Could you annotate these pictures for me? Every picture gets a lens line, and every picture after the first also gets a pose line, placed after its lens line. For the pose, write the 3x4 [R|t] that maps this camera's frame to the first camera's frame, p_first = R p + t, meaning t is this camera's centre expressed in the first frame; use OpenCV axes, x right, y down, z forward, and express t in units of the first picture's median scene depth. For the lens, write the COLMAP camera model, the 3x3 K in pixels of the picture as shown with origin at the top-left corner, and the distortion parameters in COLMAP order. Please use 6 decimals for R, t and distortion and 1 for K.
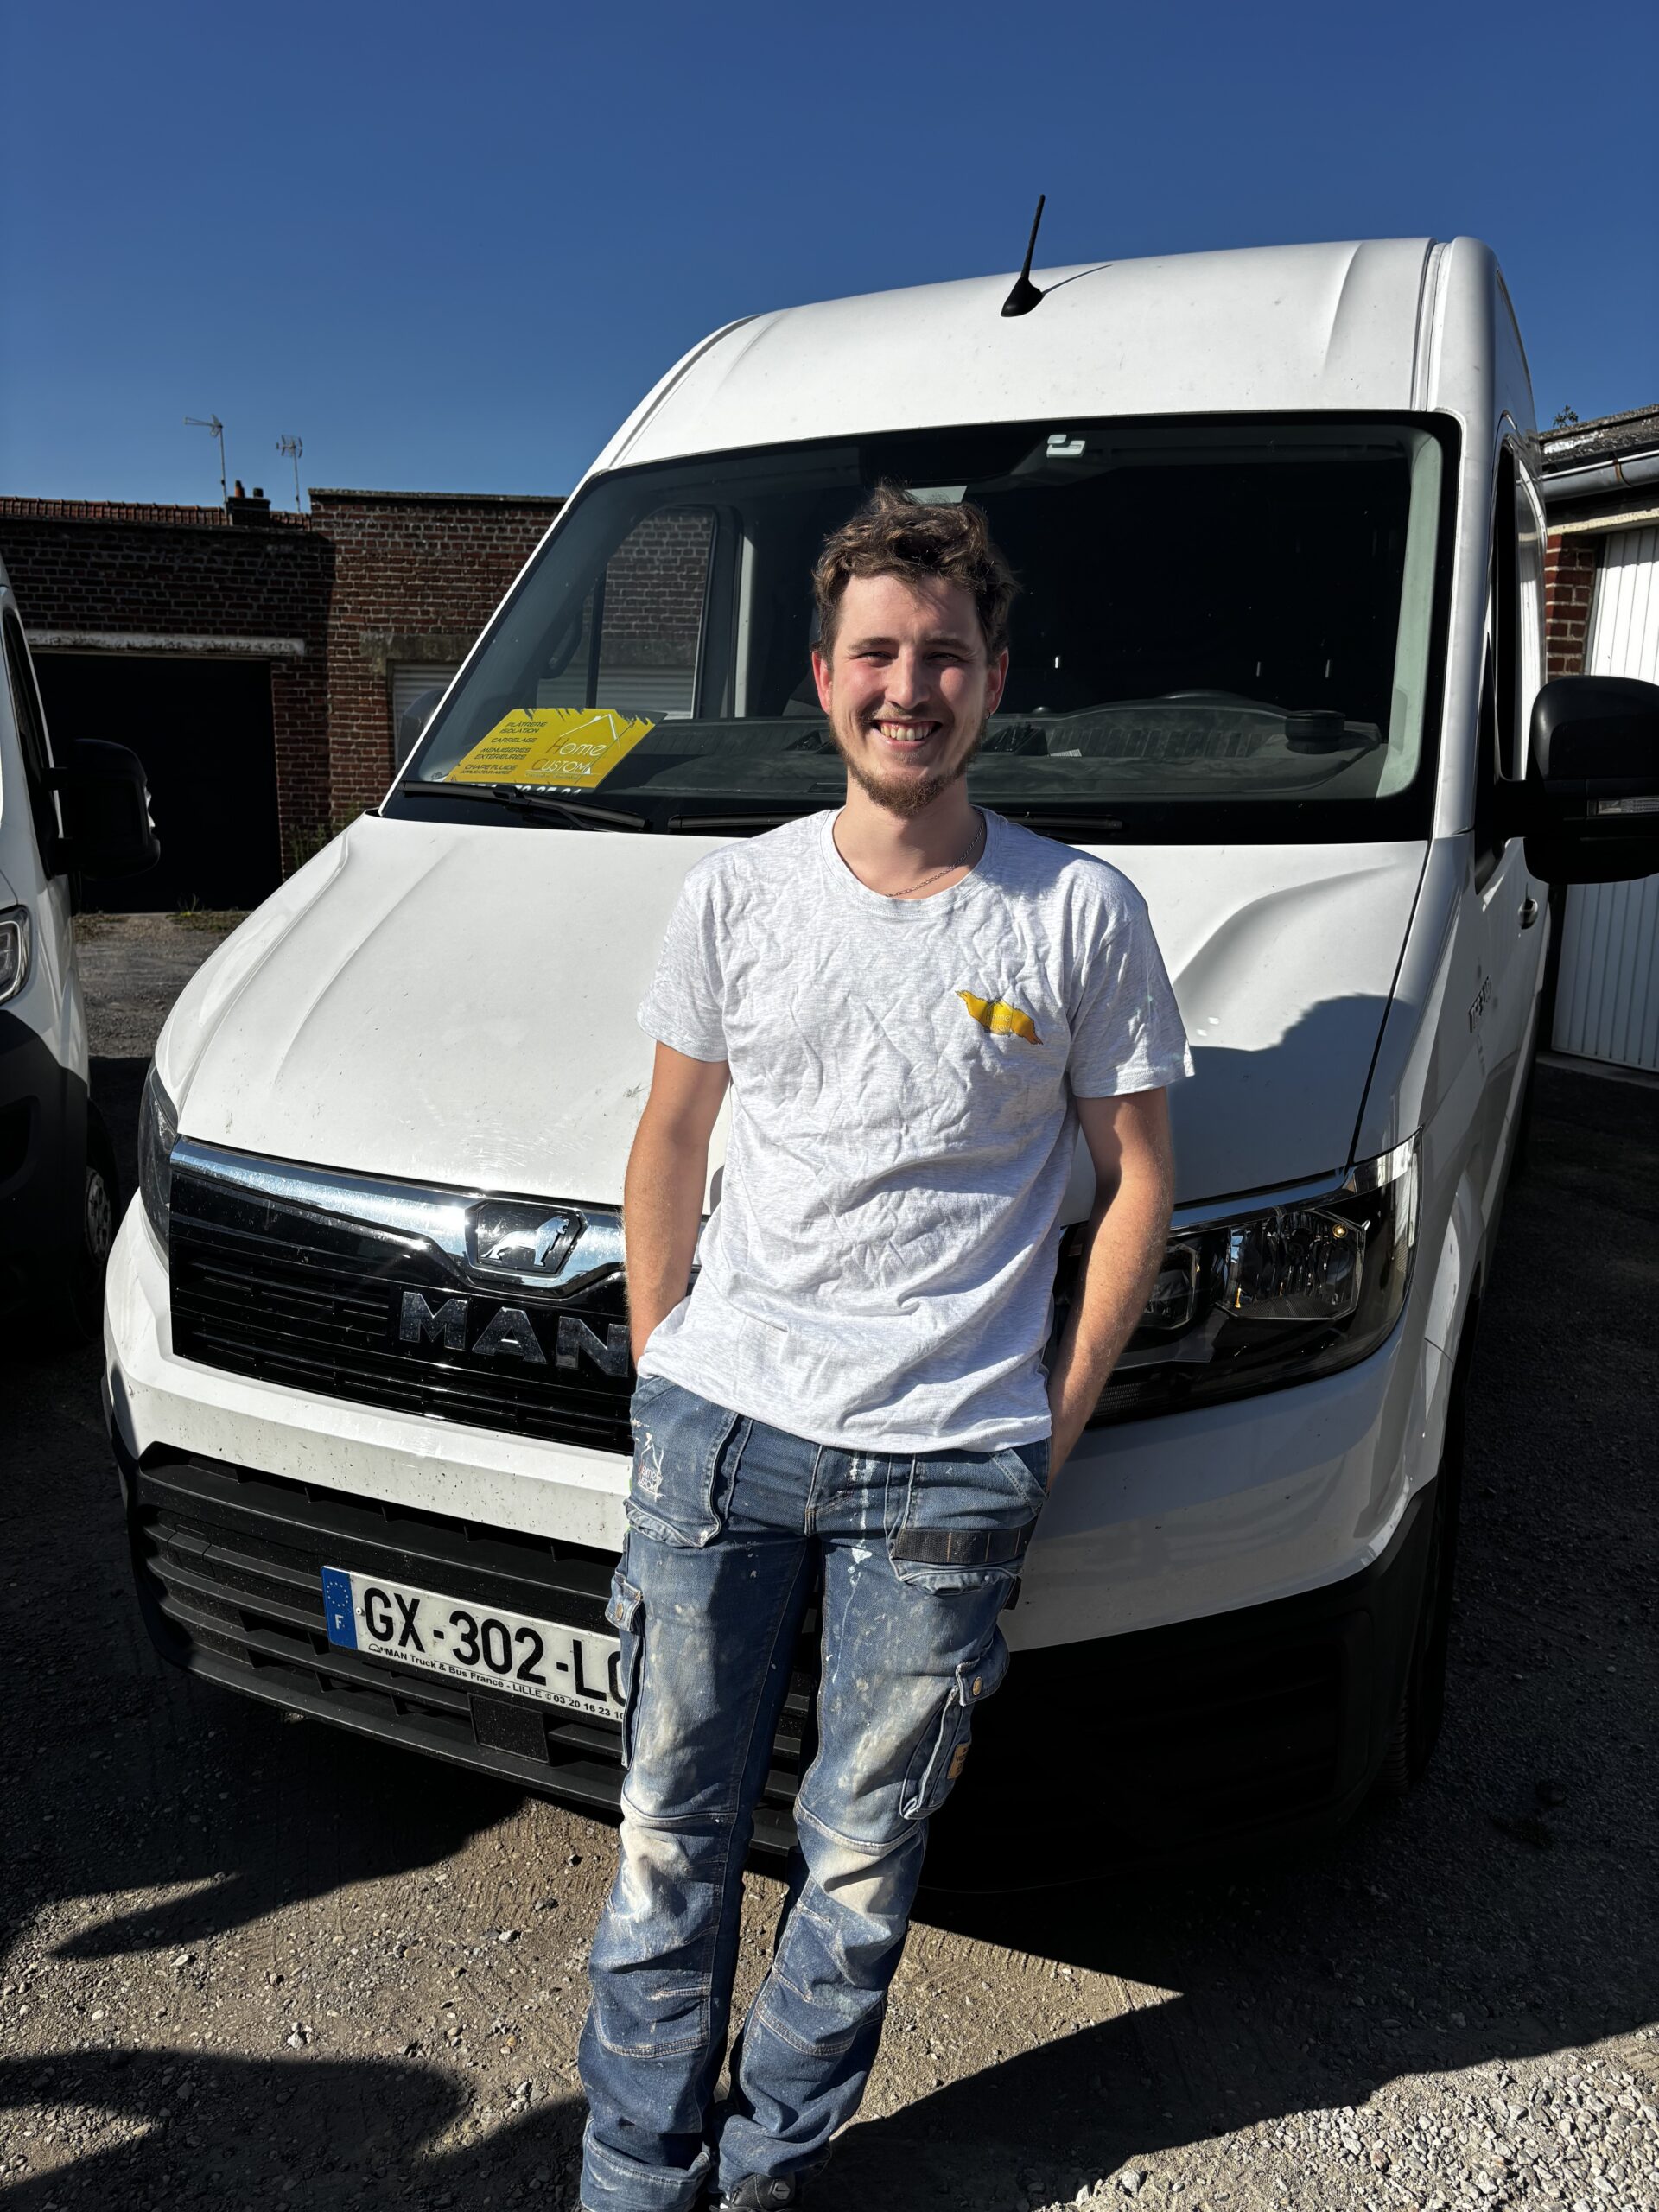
lens RADIAL K [[1692.1, 0, 826.8], [0, 1692.1, 1118.5], [0, 0, 1]] dist [-0.011456, 0.068060]
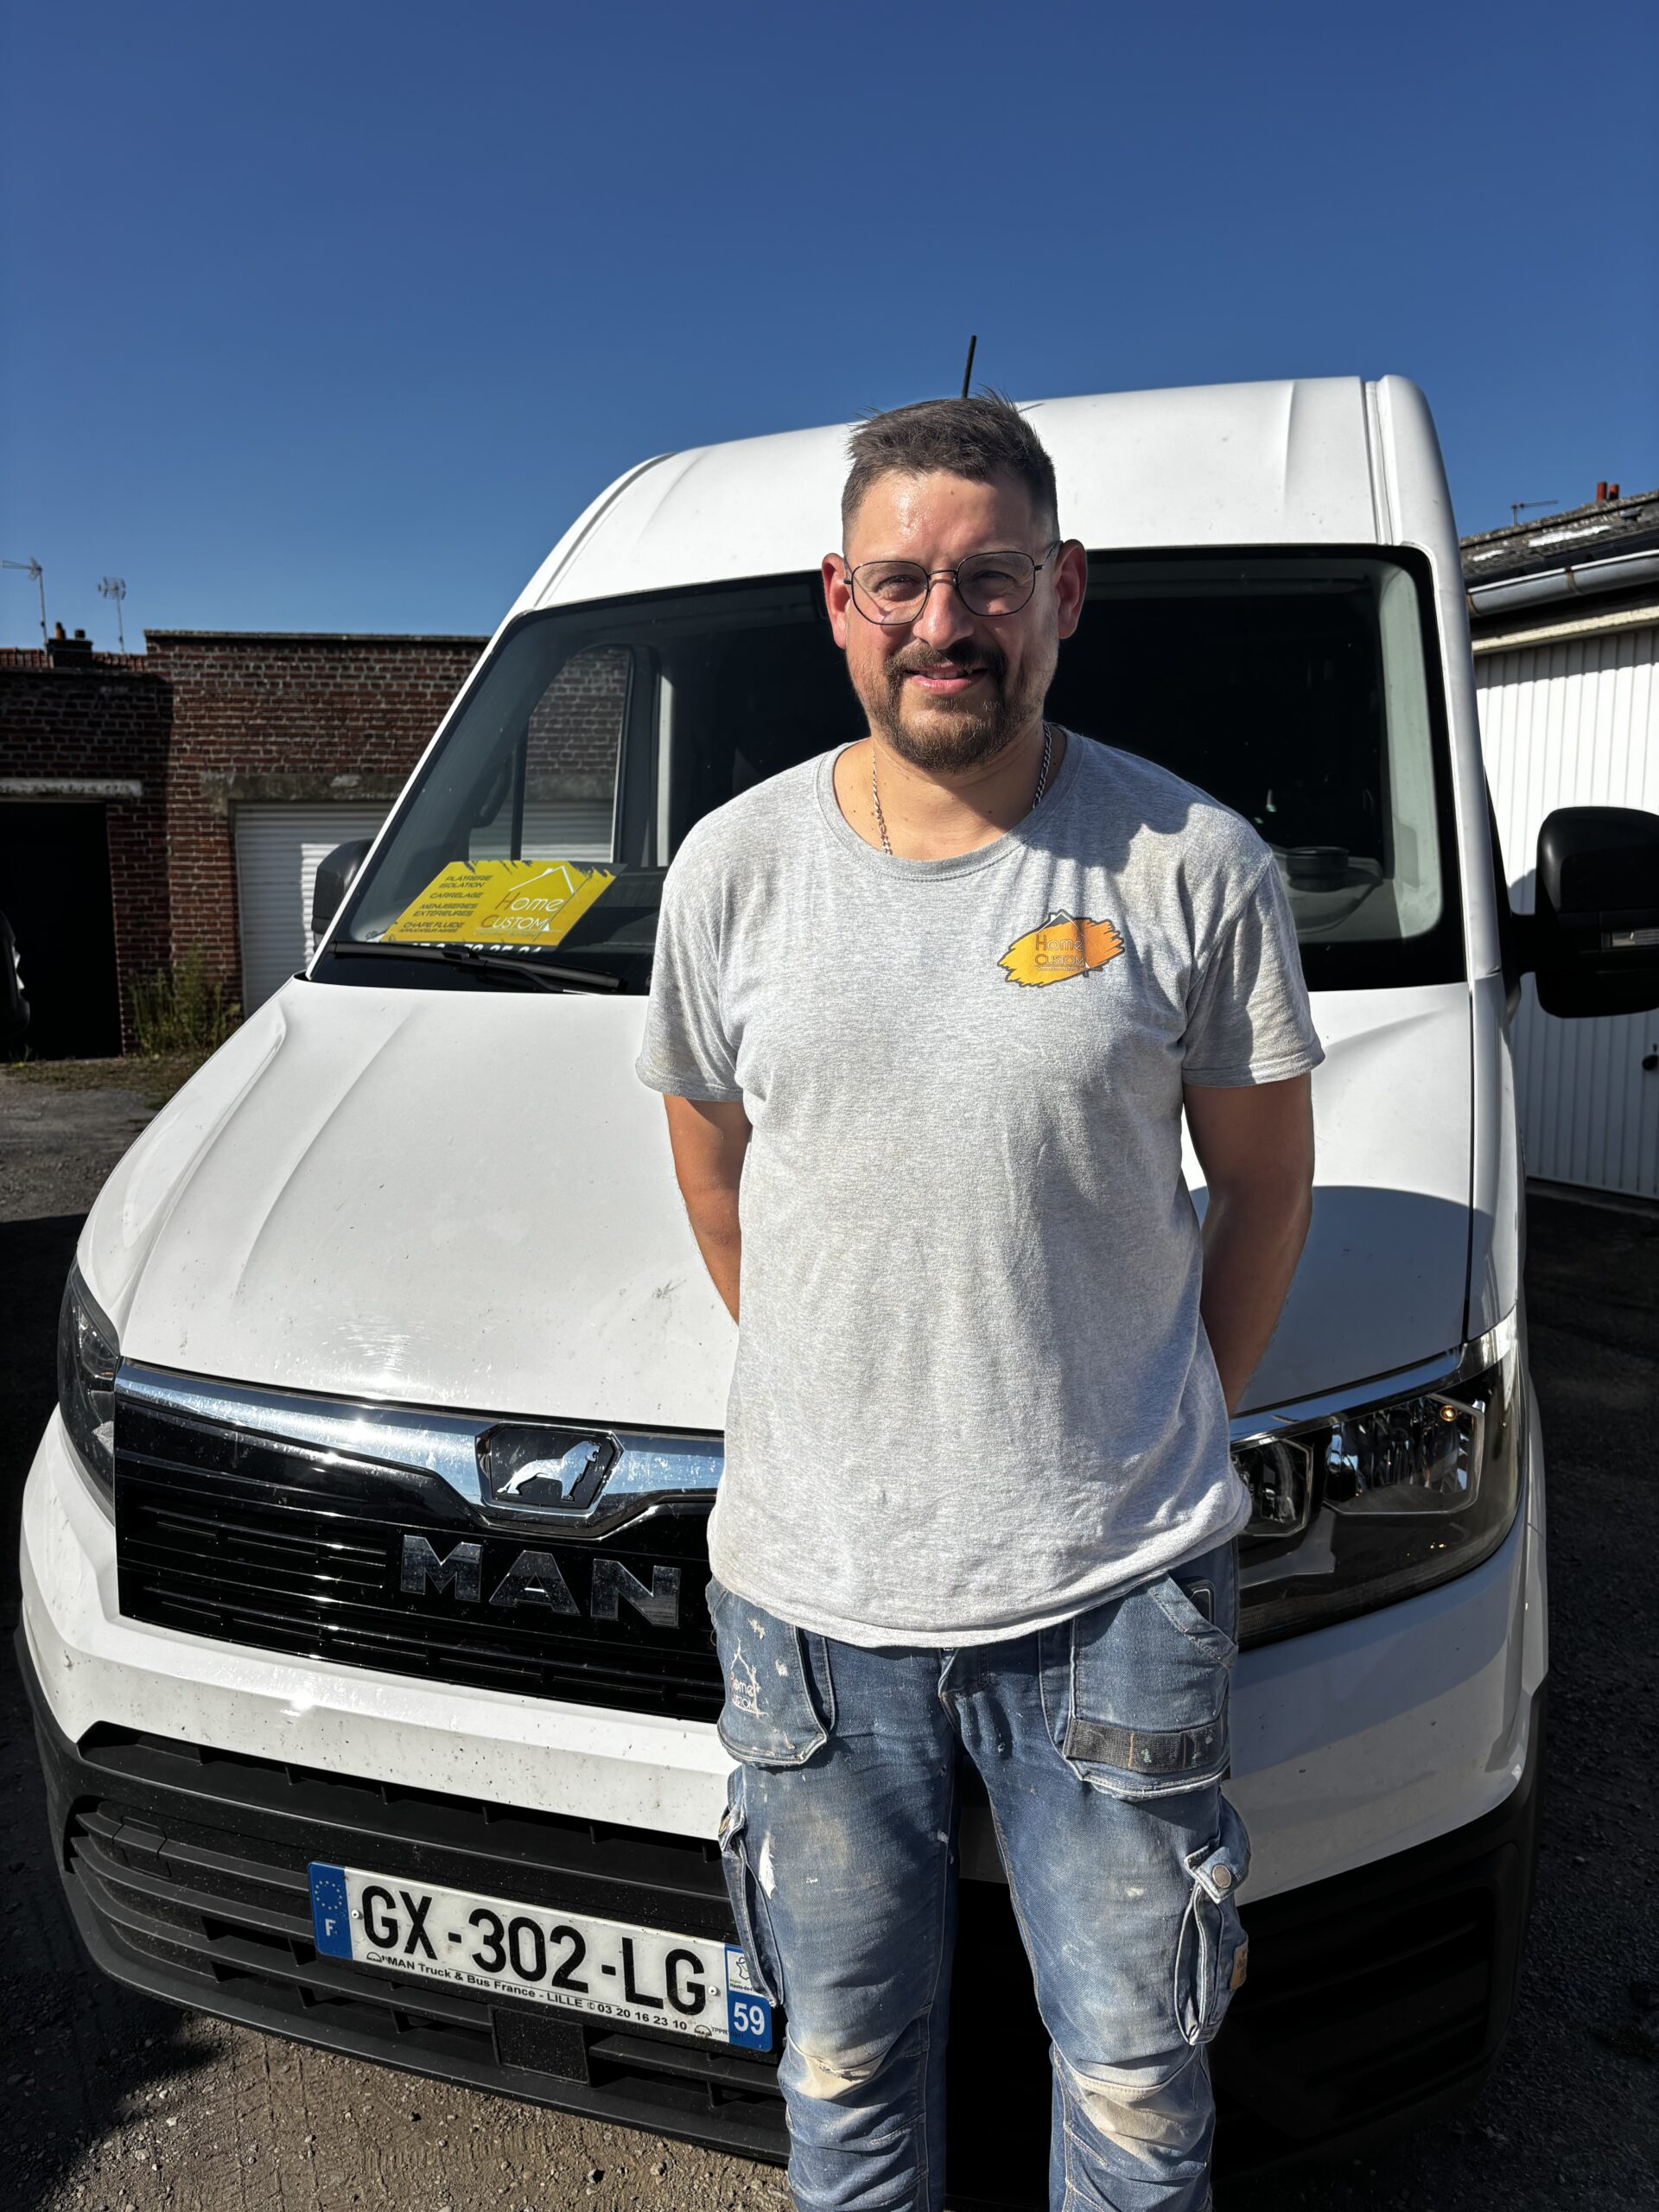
lens RADIAL K [[1687.5, 0, 811.5], [0, 1687.5, 1119.5], [0, 0, 1]] dist [0.034443, -0.041562]
pose [[0.995804, -0.035570, 0.084314, -0.062726], [0.041465, 0.996739, -0.069230, -0.024097], [-0.081577, 0.072436, 0.994031, 0.058346]]
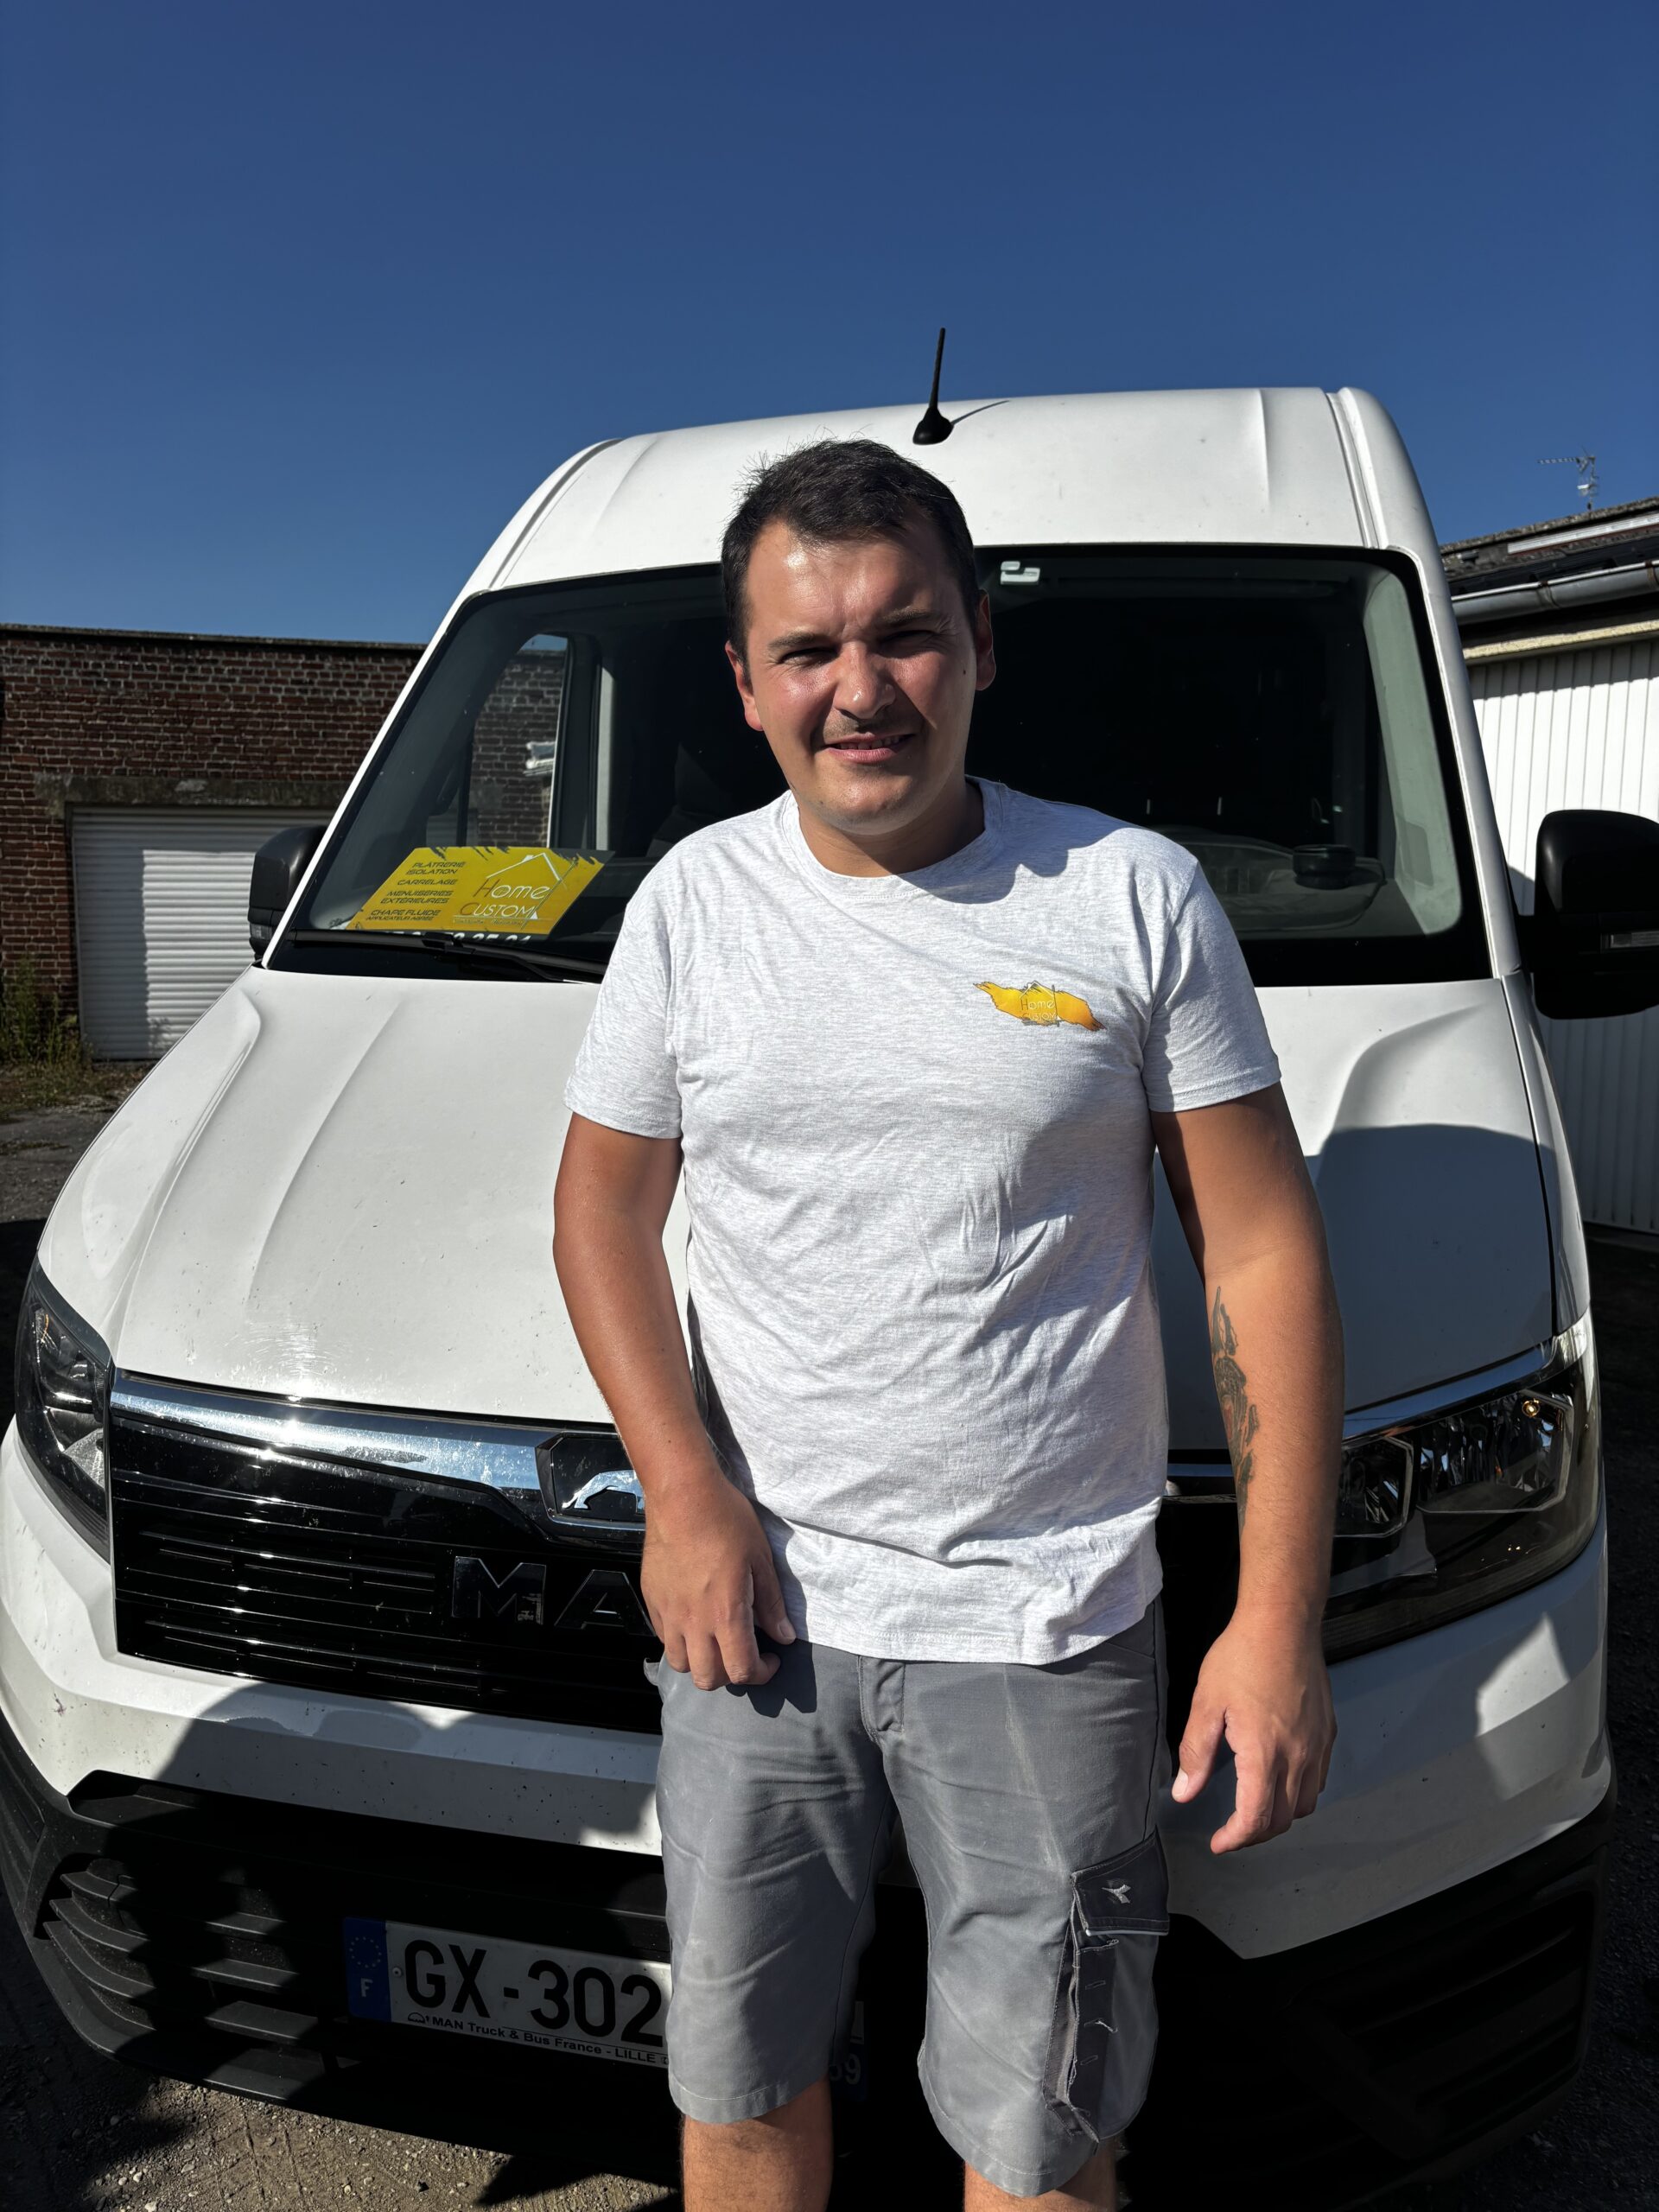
lens RADIAL K [[1684.7, 0, 810.1], [0, 1684.7, 1119.4], [0, 0, 1]] dist [0.031933, -0.039524]
pose [[0.983161, -0.031751, 0.179960, -0.129560], [0.046325, 0.995926, -0.077366, -0.019719], [-0.176771, 0.084400, 0.980627, 0.096160]]
